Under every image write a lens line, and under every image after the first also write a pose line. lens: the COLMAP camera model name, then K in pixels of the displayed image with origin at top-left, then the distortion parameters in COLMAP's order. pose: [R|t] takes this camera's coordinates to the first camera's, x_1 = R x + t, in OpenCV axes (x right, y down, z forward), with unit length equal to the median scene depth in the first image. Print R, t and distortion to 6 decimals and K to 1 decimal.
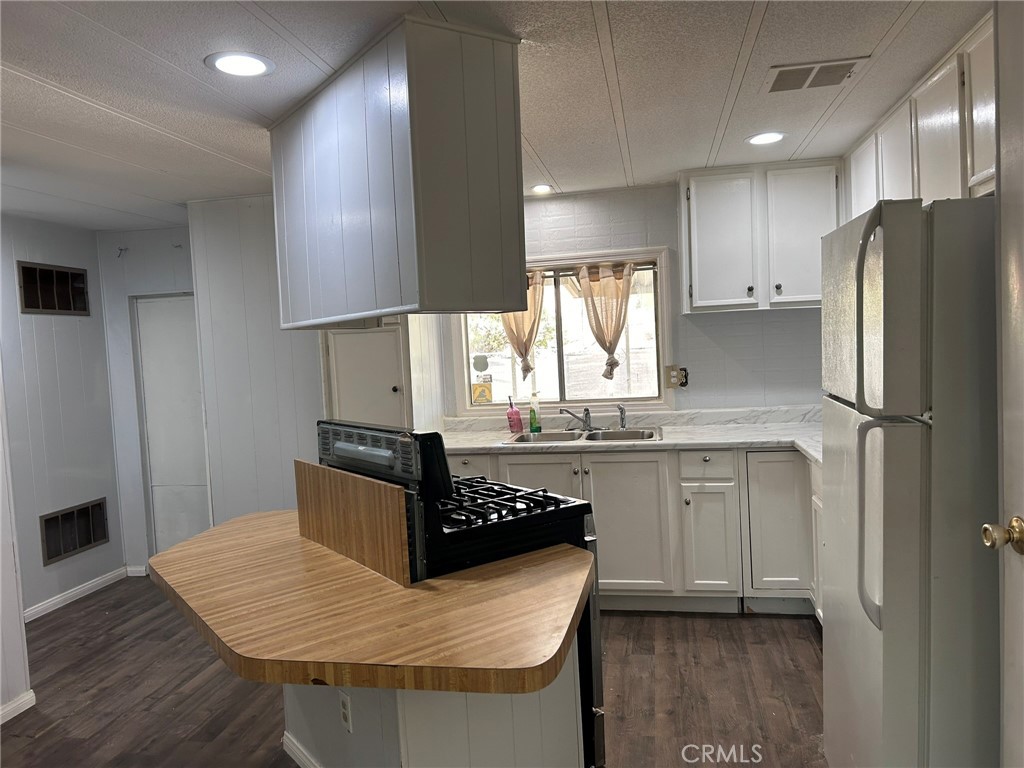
lens RADIAL K [[767.0, 0, 509.3], [0, 767.0, 384.9], [0, 0, 1]] dist [0.039694, -0.031021]
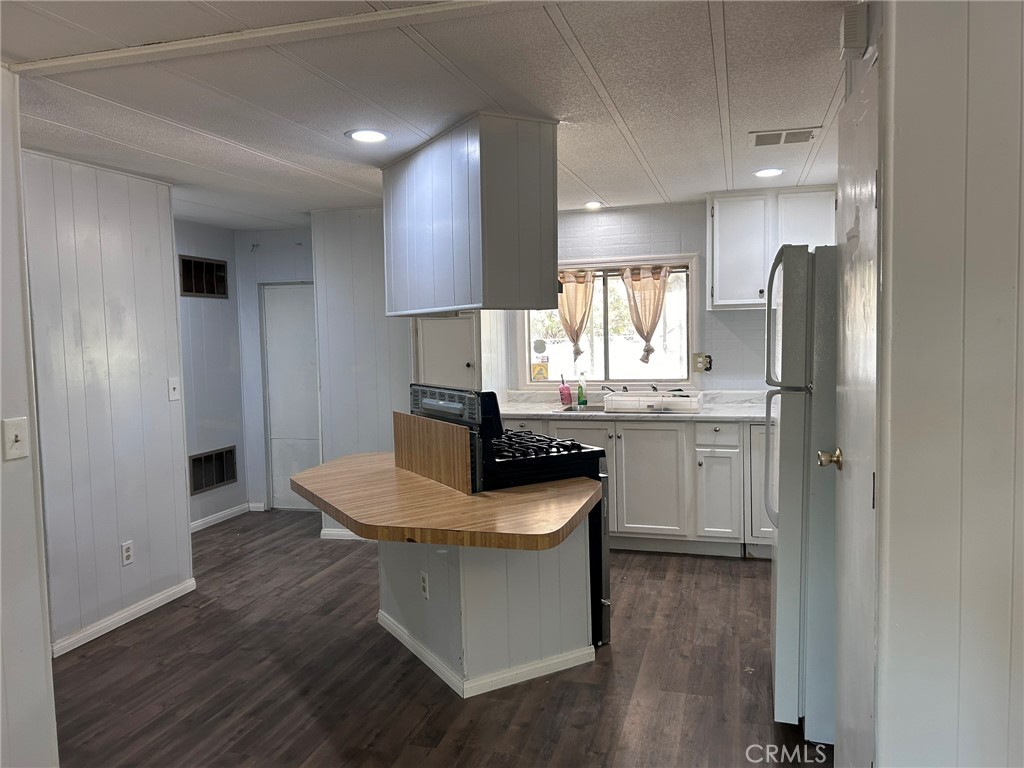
lens RADIAL K [[767.0, 0, 518.9], [0, 767.0, 374.3], [0, 0, 1]] dist [0.039694, -0.031021]
pose [[0.995529, 0.033870, -0.088180, 0.050056], [-0.033430, 0.999420, 0.006459, 0.011884], [0.088347, -0.003482, 0.996084, -0.270937]]
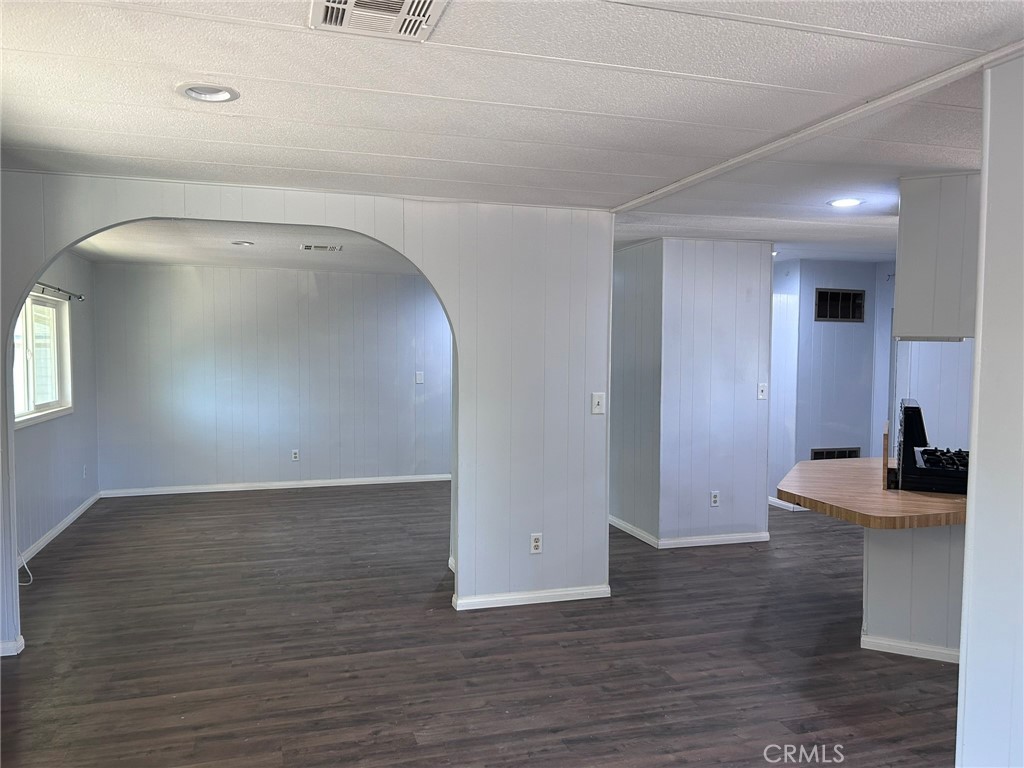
lens RADIAL K [[767.0, 0, 510.1], [0, 767.0, 386.9], [0, 0, 1]] dist [0.039694, -0.031021]
pose [[0.468332, 0.095238, -0.878405, 0.617164], [-0.080485, 0.994639, 0.064929, -0.012831], [0.879879, 0.040290, 0.473487, -0.380400]]
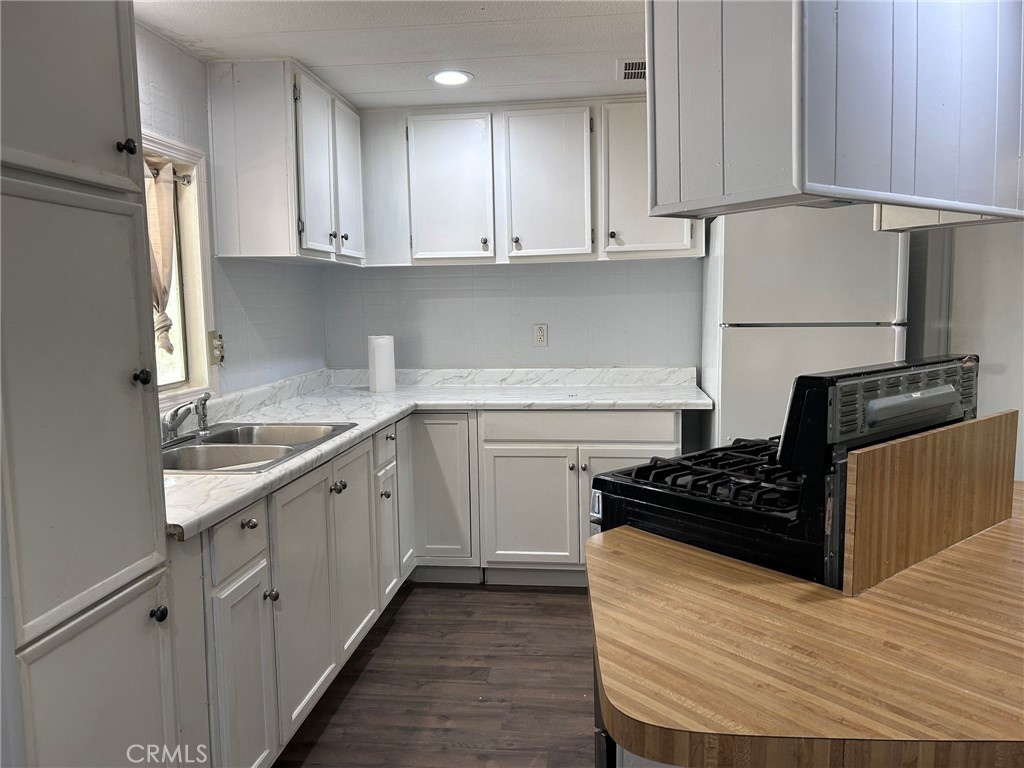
lens RADIAL K [[767.0, 0, 506.7], [0, 767.0, 378.3], [0, 0, 1]] dist [0.039694, -0.031021]
pose [[-0.094774, -0.038504, 0.994754, -0.612279], [0.072945, 0.996297, 0.045514, 0.004895], [-0.992823, 0.076875, -0.091615, 1.017982]]
